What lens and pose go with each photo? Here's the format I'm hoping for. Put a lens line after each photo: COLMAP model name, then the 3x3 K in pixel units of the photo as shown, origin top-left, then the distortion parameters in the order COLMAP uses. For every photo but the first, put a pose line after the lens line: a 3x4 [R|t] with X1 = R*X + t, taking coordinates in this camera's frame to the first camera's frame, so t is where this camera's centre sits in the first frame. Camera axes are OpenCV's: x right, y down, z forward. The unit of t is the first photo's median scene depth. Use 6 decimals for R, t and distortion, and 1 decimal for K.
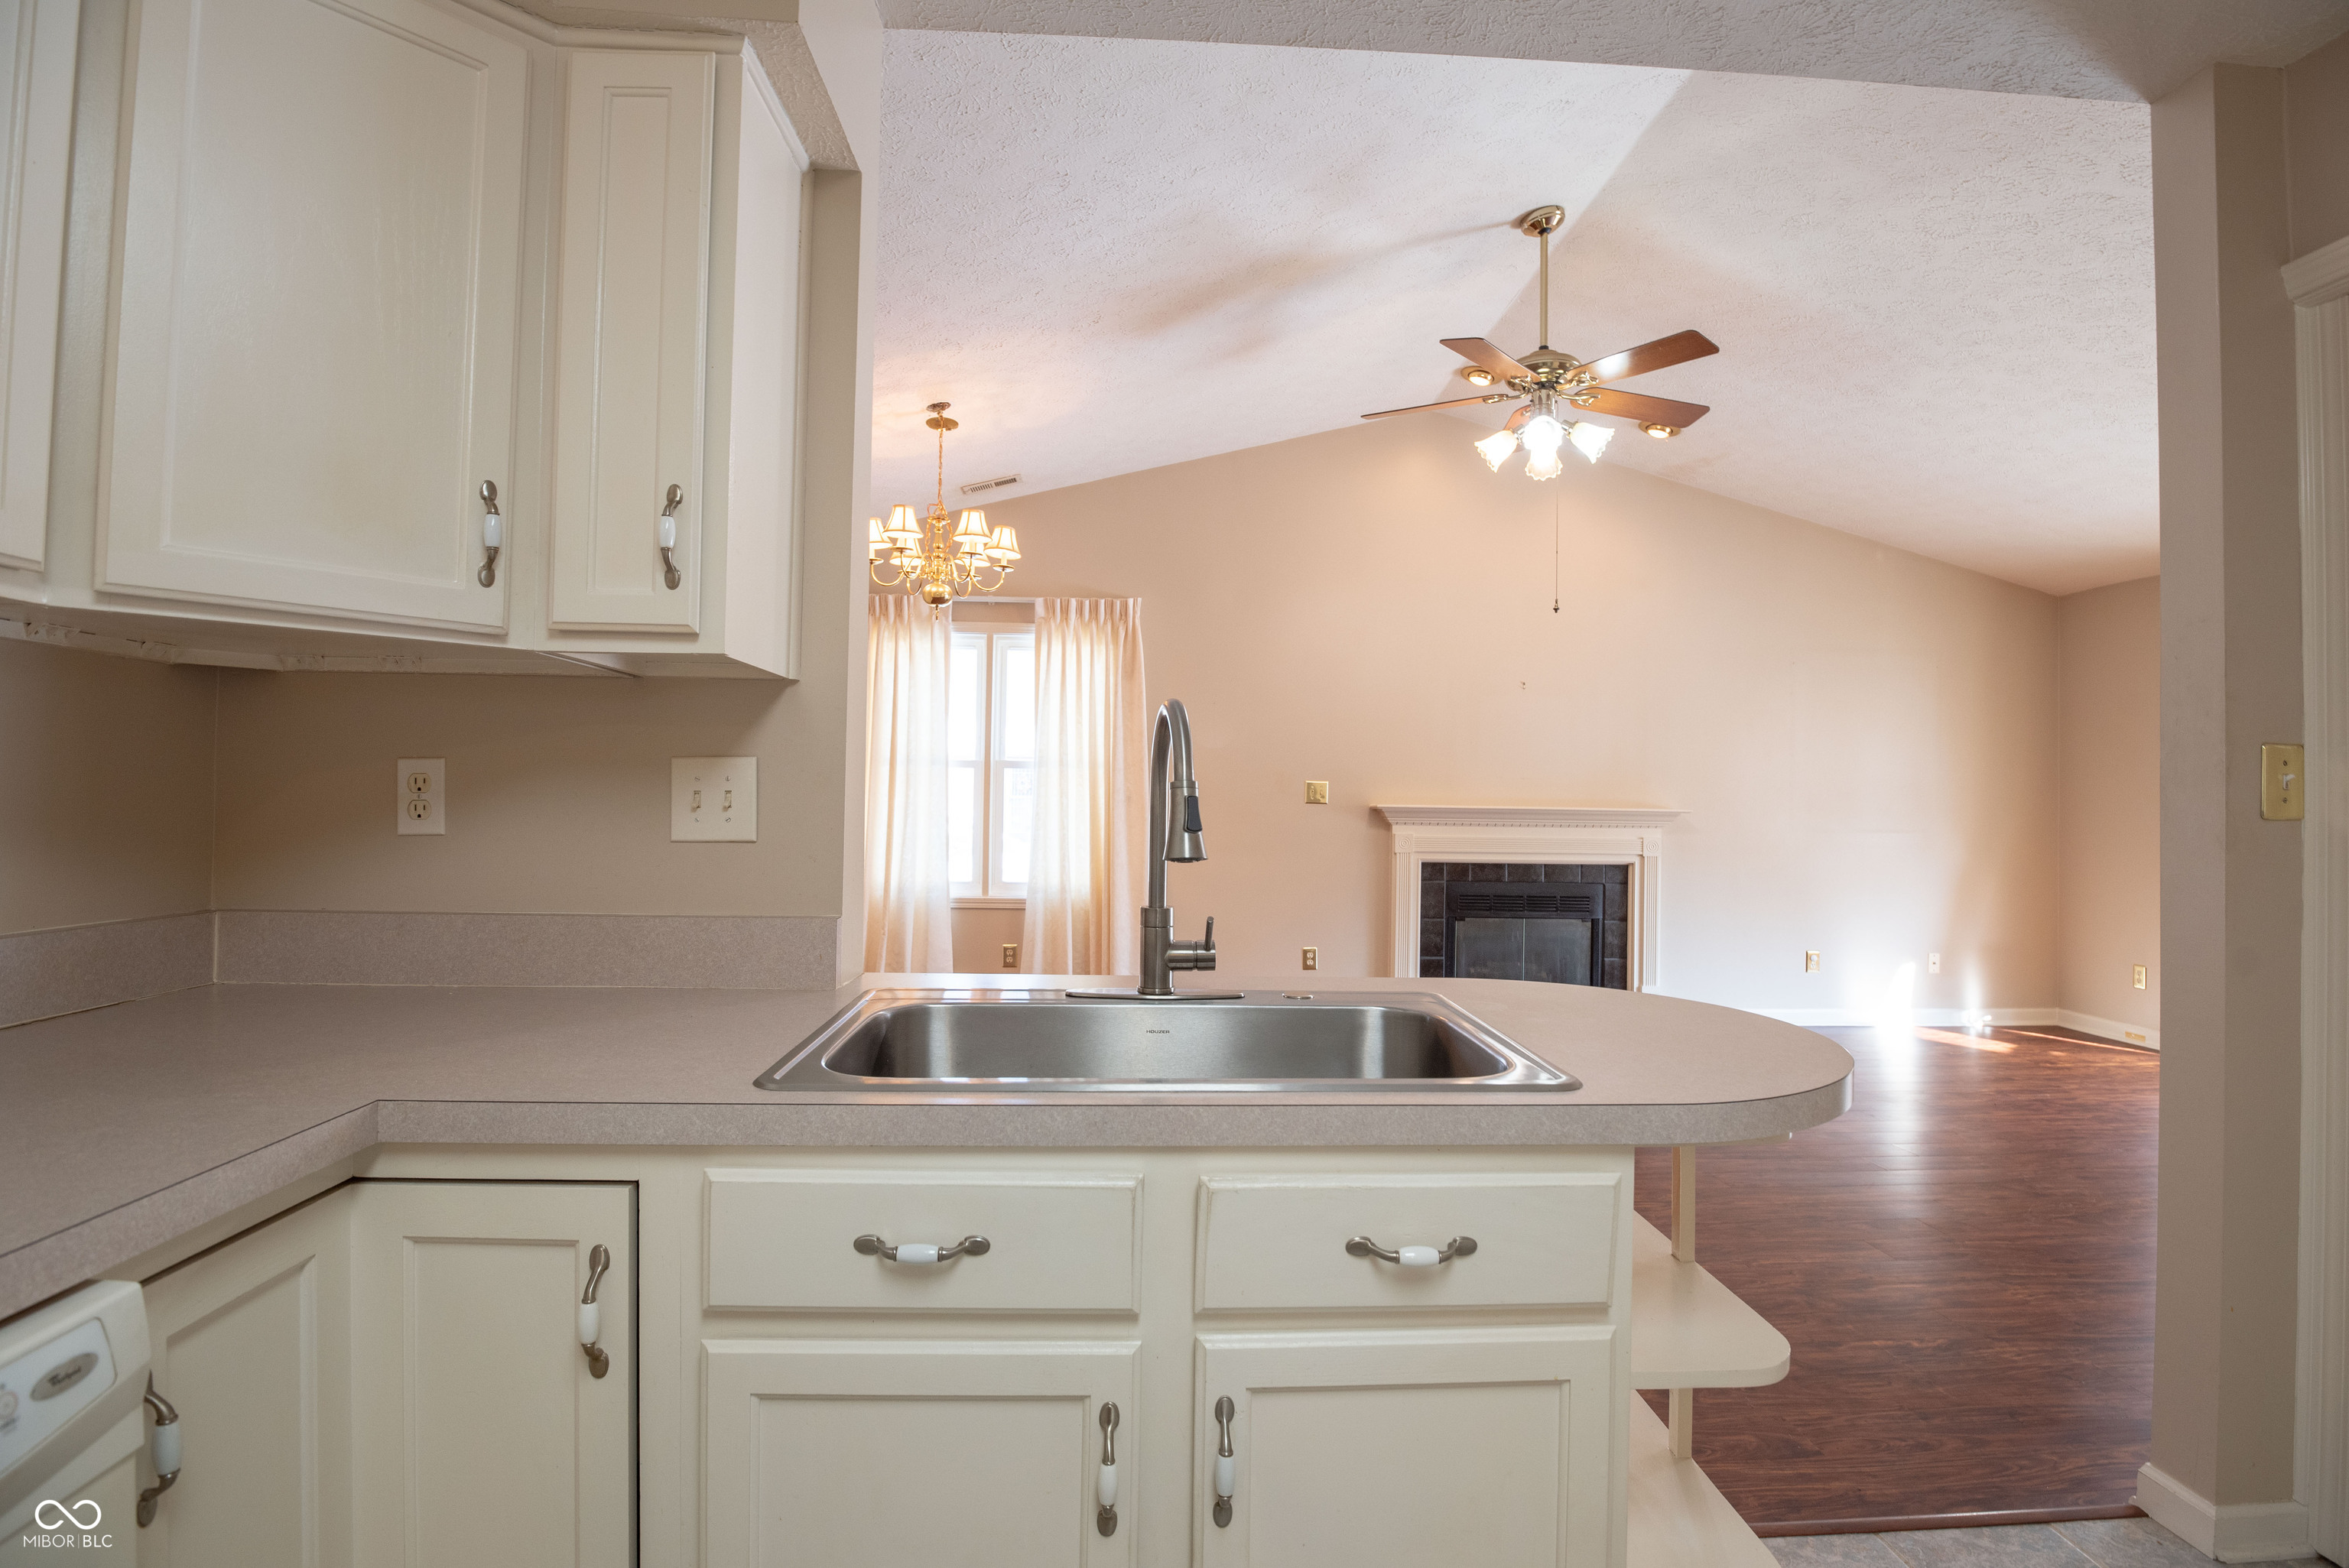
lens RADIAL K [[1146.2, 0, 1183.3], [0, 1146.2, 783.2], [0, 0, 1]] dist [-0.025267, -0.001185]
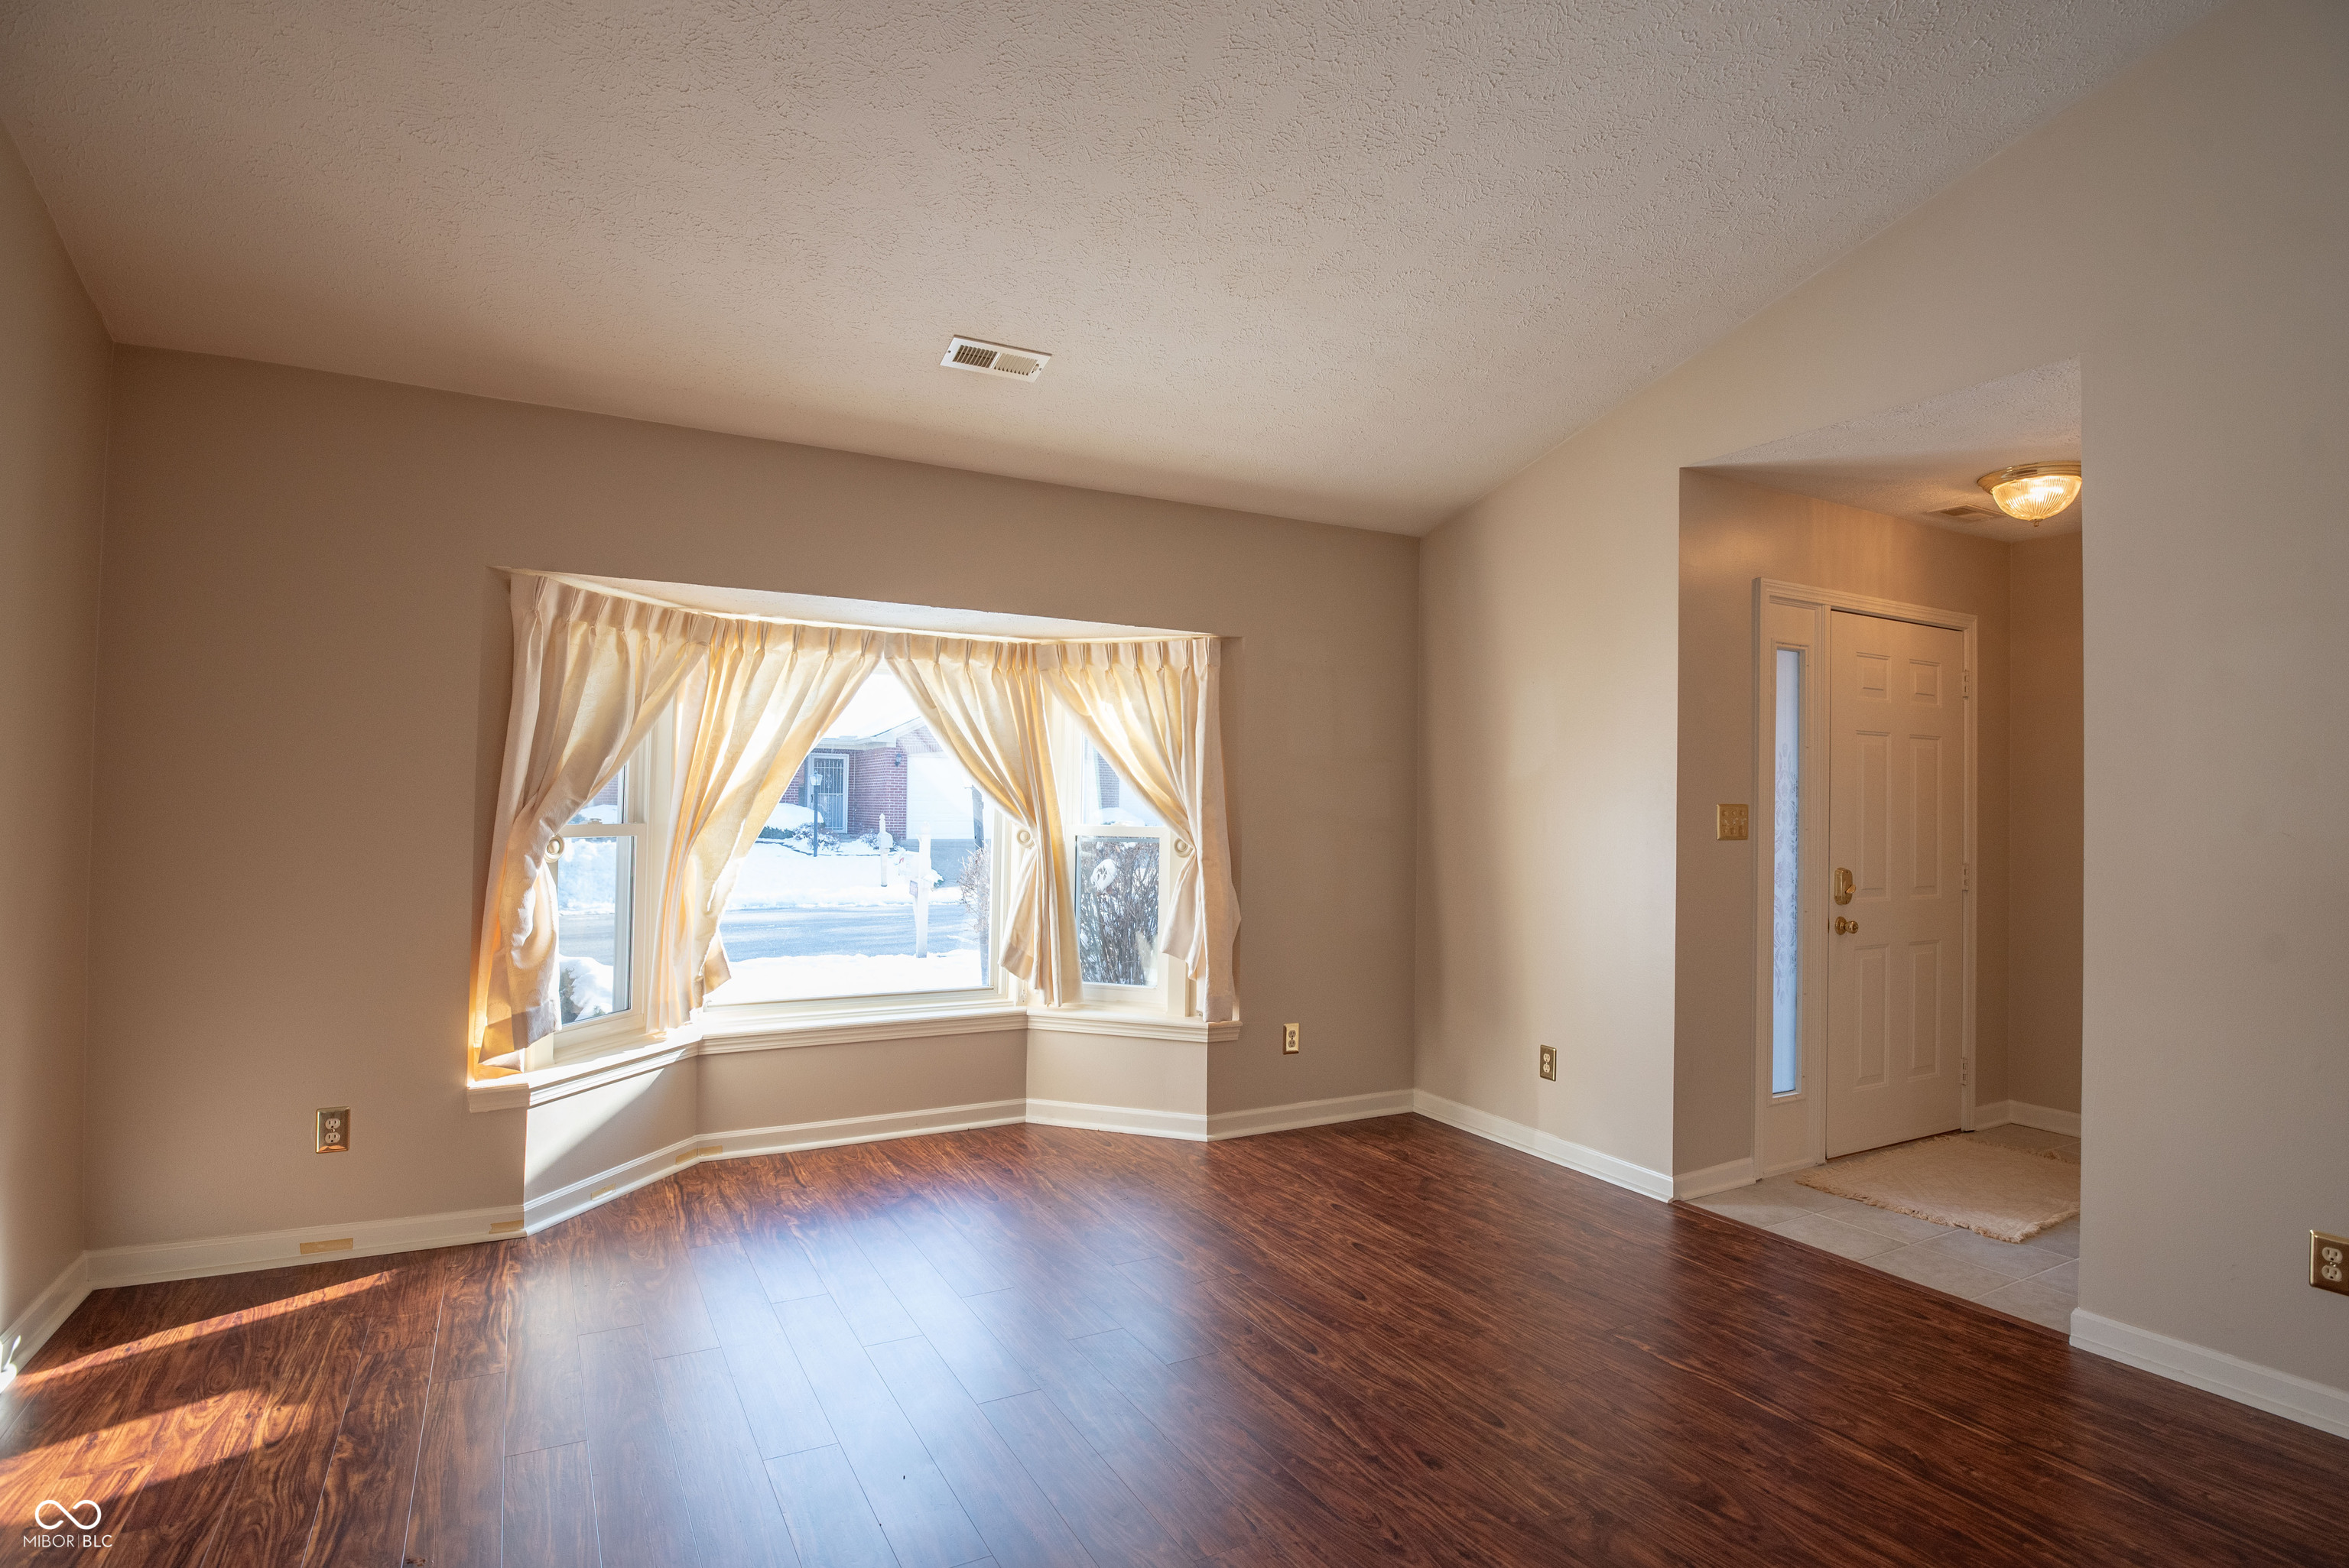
lens RADIAL K [[1180.4, 0, 1182.7], [0, 1180.4, 783.0], [0, 0, 1]] dist [-0.020519, -0.001671]
pose [[-0.432575, -0.004530, 0.901586, 0.181513], [-0.034694, 0.999330, -0.011624, 0.002427], [-0.900930, -0.036308, -0.432443, 0.850275]]
